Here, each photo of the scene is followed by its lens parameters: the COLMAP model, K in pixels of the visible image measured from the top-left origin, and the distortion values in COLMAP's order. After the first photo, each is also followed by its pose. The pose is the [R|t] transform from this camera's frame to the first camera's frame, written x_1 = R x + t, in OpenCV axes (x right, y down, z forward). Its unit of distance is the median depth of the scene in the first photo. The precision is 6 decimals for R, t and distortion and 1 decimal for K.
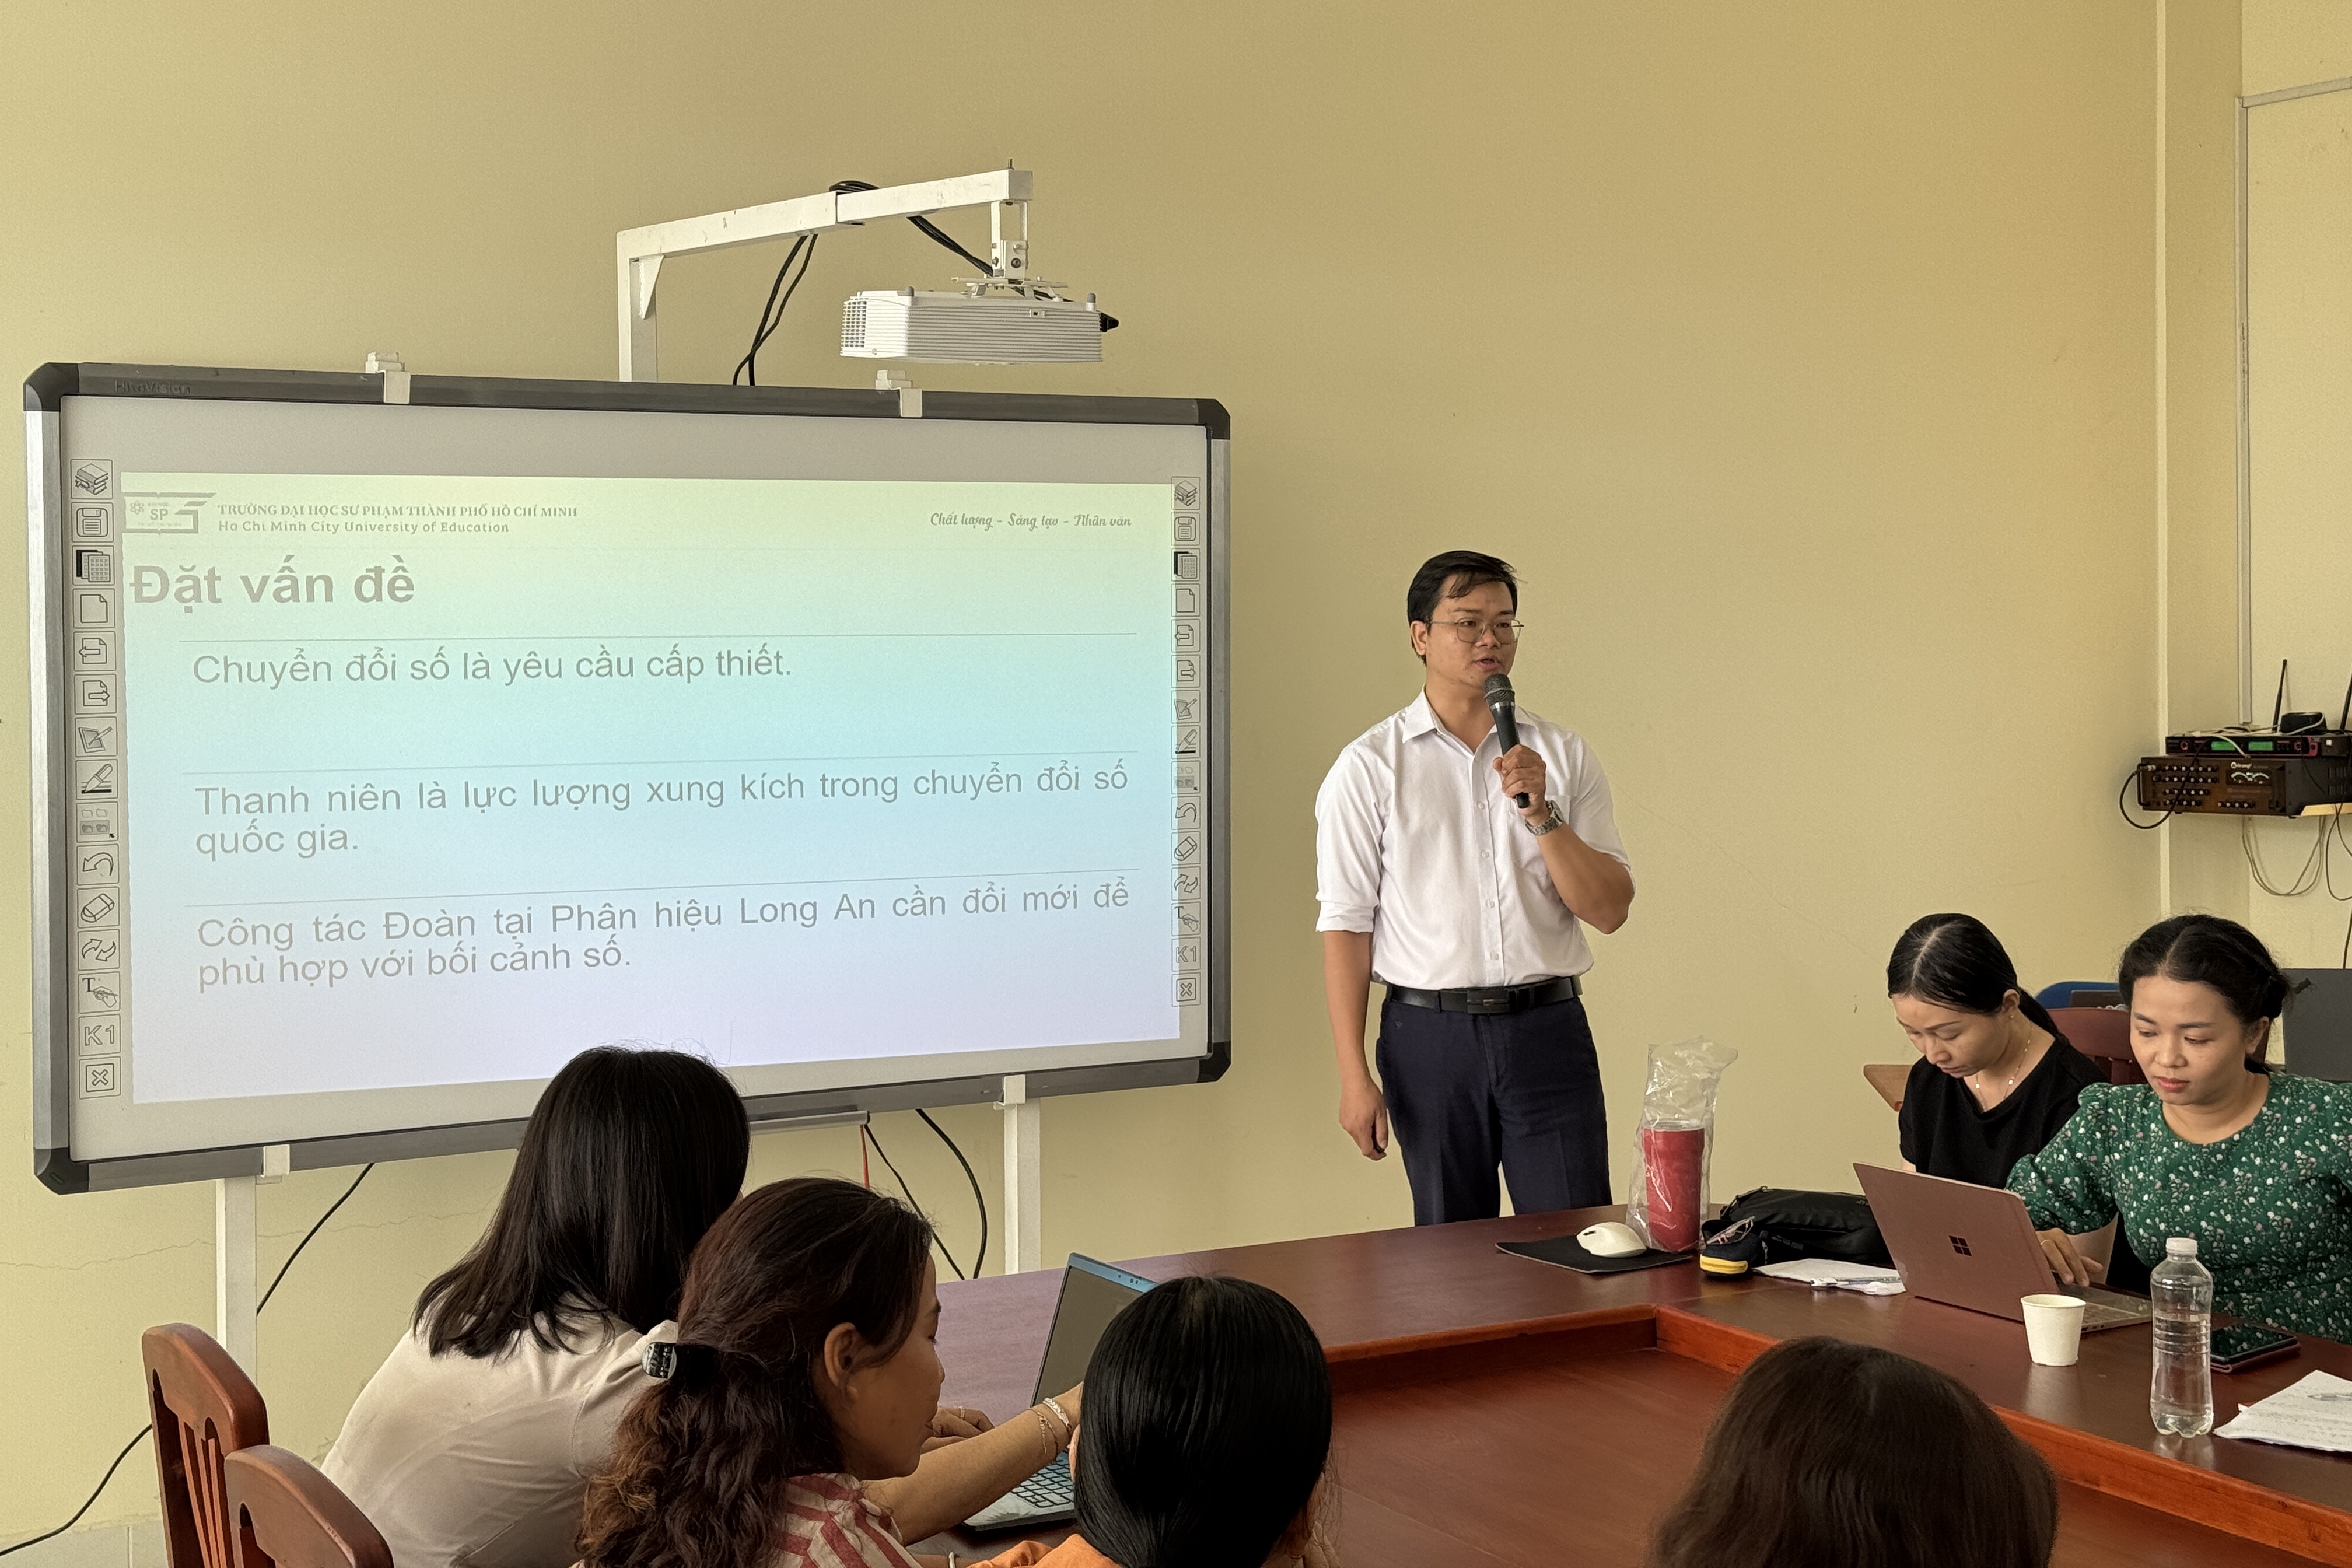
lens RADIAL K [[3240.7, 0, 1168.3], [0, 3240.7, 655.6], [0, 0, 1]] dist [0.136638, -0.228879]
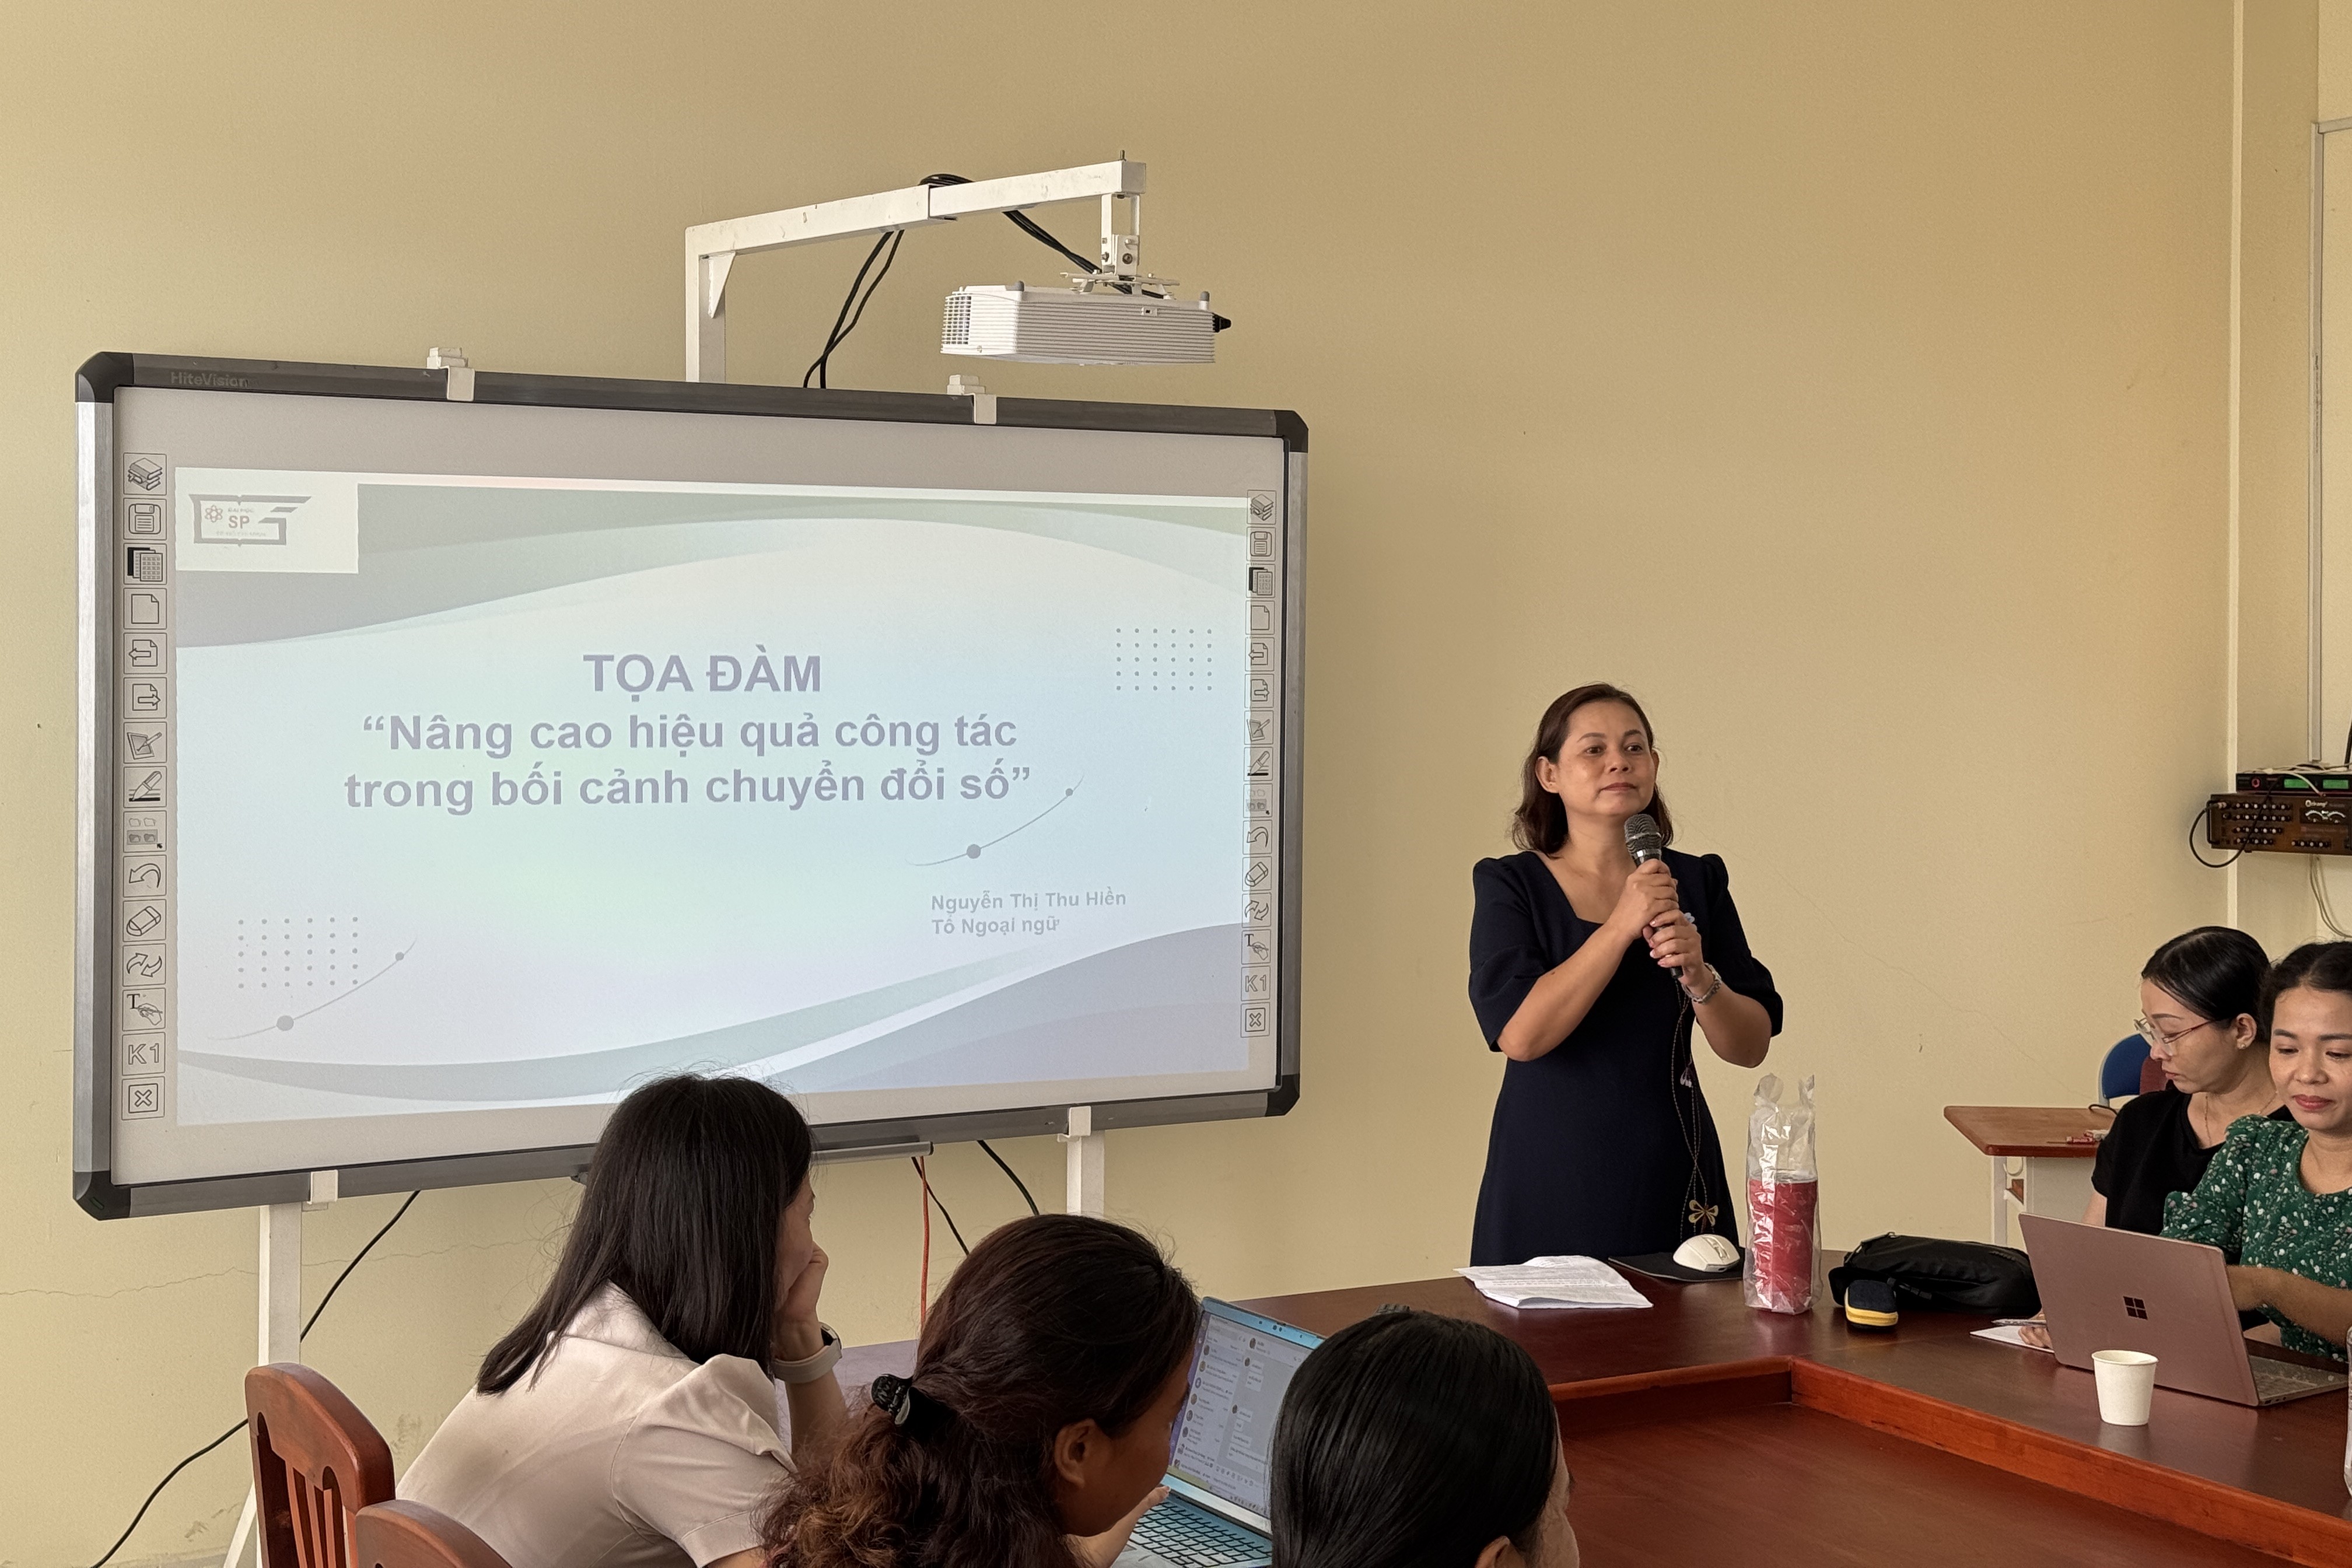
lens RADIAL K [[3242.7, 0, 1178.0], [0, 3242.7, 663.6], [0, 0, 1]] dist [0.135645, -0.219537]
pose [[0.999845, 0.013063, 0.011831, -0.035522], [-0.012983, 0.999892, -0.006871, 0.004228], [-0.011919, 0.006717, 0.999906, 0.035962]]
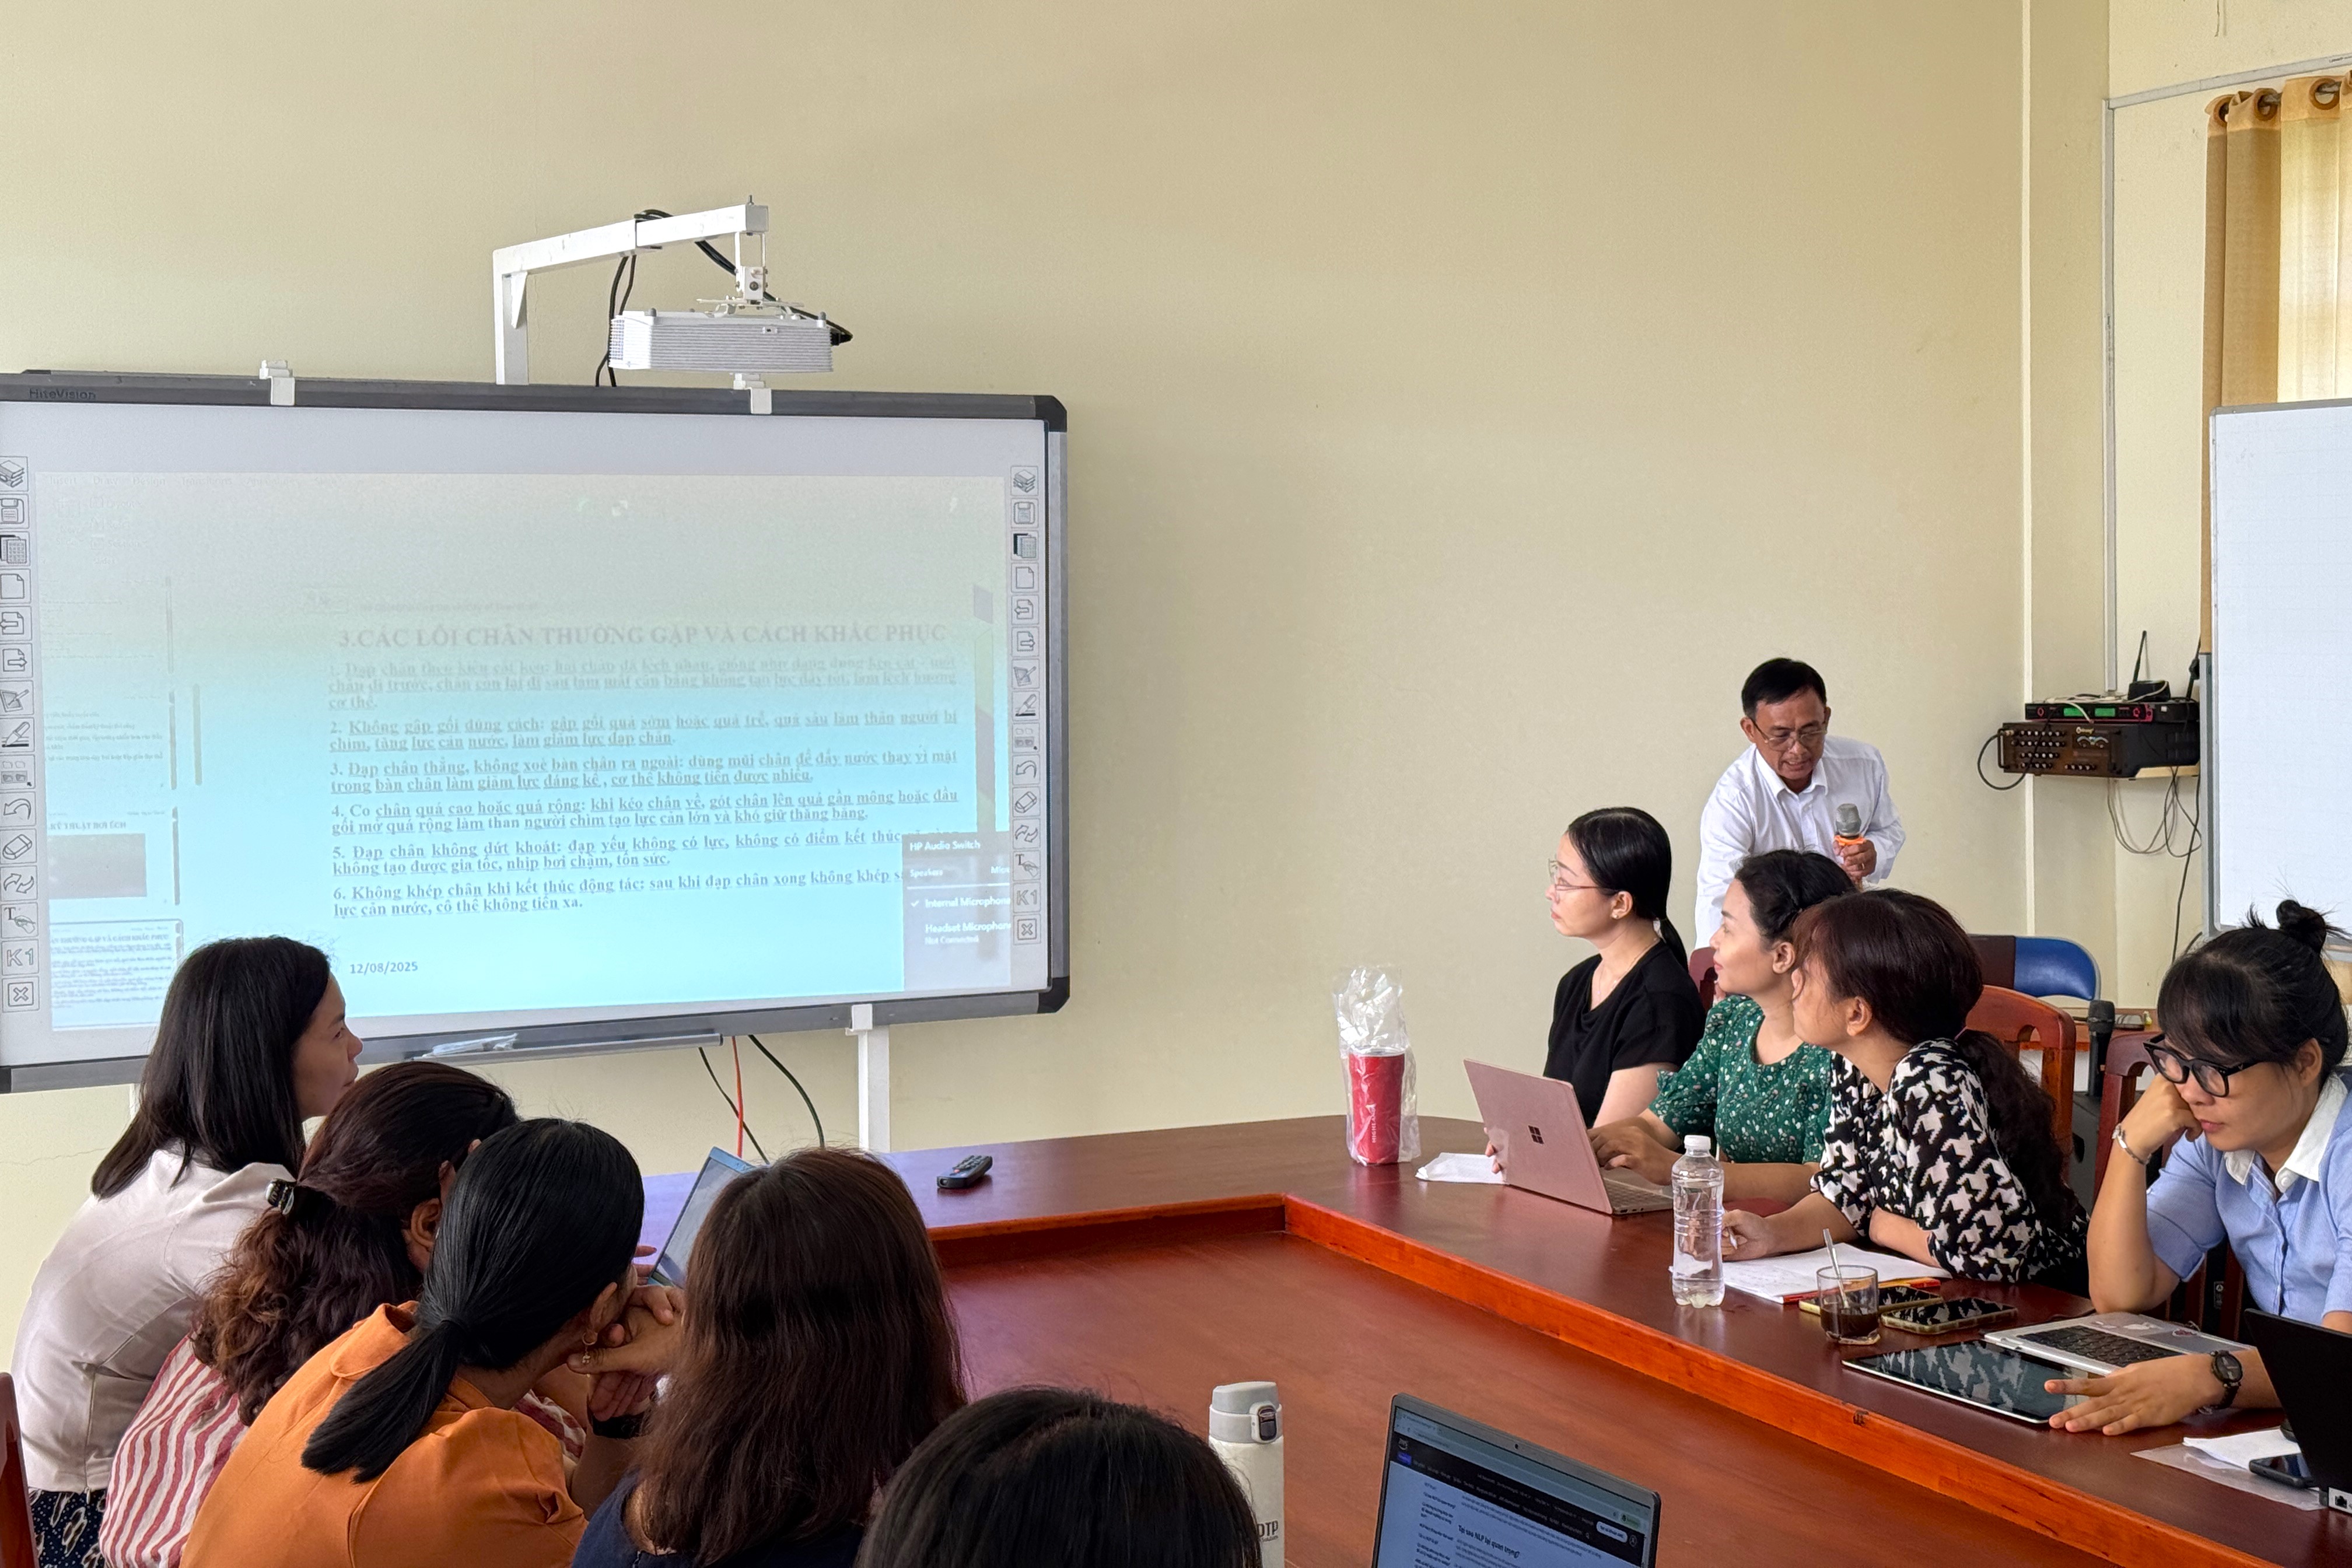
lens RADIAL K [[3240.7, 0, 1168.3], [0, 3240.7, 655.6], [0, 0, 1]] dist [0.136638, -0.228879]
pose [[0.997616, 0.001062, -0.069007, 0.151644], [-0.000401, 0.999954, 0.009592, -0.001229], [0.069014, -0.009541, 0.997570, -0.116331]]
